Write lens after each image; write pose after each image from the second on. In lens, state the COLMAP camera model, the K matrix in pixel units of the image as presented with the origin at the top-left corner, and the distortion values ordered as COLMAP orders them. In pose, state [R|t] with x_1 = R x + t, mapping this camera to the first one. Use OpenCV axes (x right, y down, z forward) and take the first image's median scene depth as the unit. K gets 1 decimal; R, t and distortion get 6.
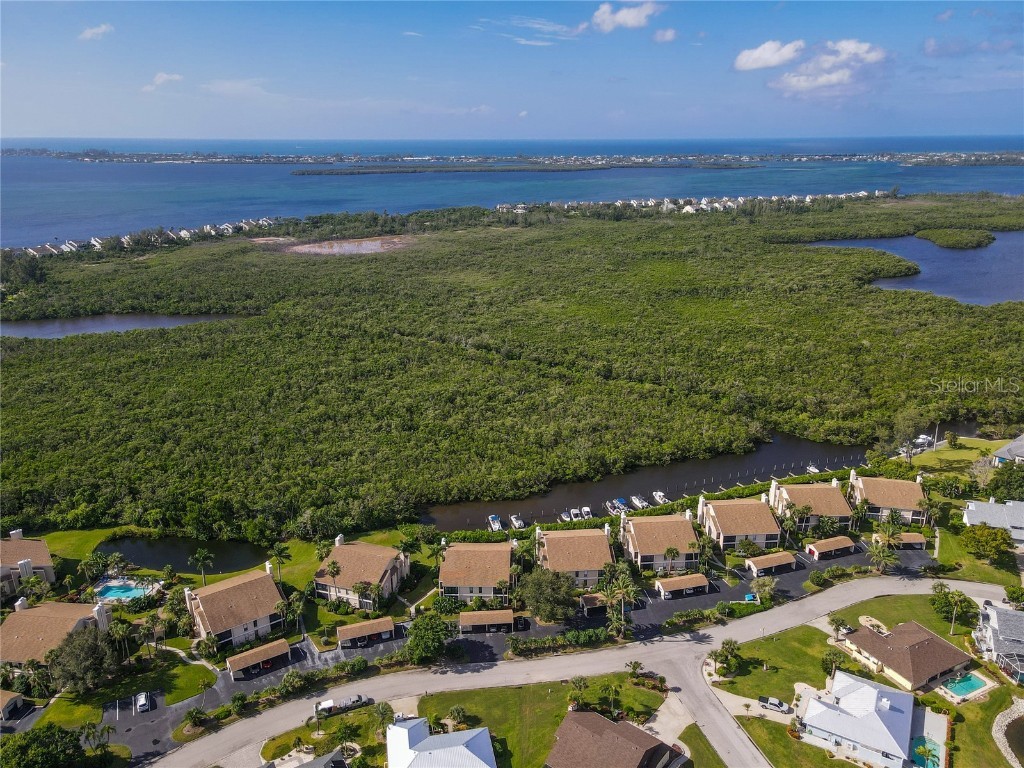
lens RADIAL K [[752.8, 0, 517.9], [0, 752.8, 387.3], [0, 0, 1]] dist [0.030170, 0.019528]
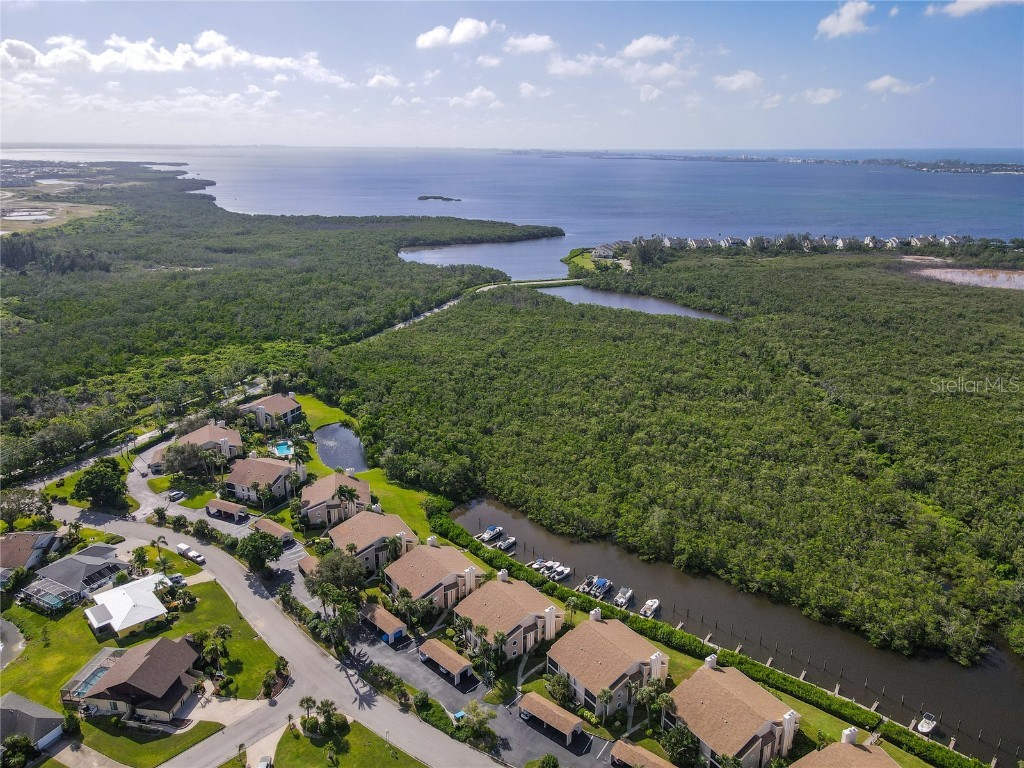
lens RADIAL K [[752.8, 0, 516.2], [0, 752.8, 376.7], [0, 0, 1]] dist [0.030170, 0.019528]
pose [[0.511054, 0.261071, -0.818942, 0.689411], [-0.281513, 0.951048, 0.127509, -0.138461], [0.812142, 0.165379, 0.559532, 0.414751]]
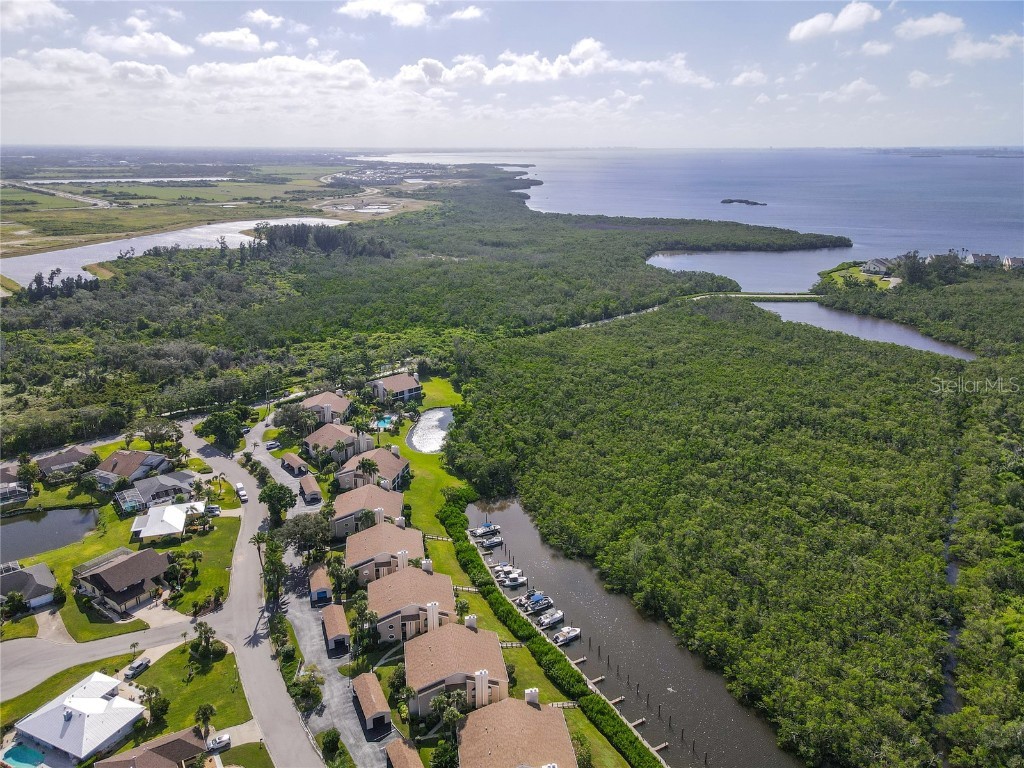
lens RADIAL K [[752.8, 0, 516.5], [0, 752.8, 388.6], [0, 0, 1]] dist [0.030170, 0.019528]
pose [[0.092747, 0.312556, -0.945361, 0.805237], [-0.319256, 0.908659, 0.269100, -0.254625], [0.943119, 0.276853, 0.184061, 0.749680]]
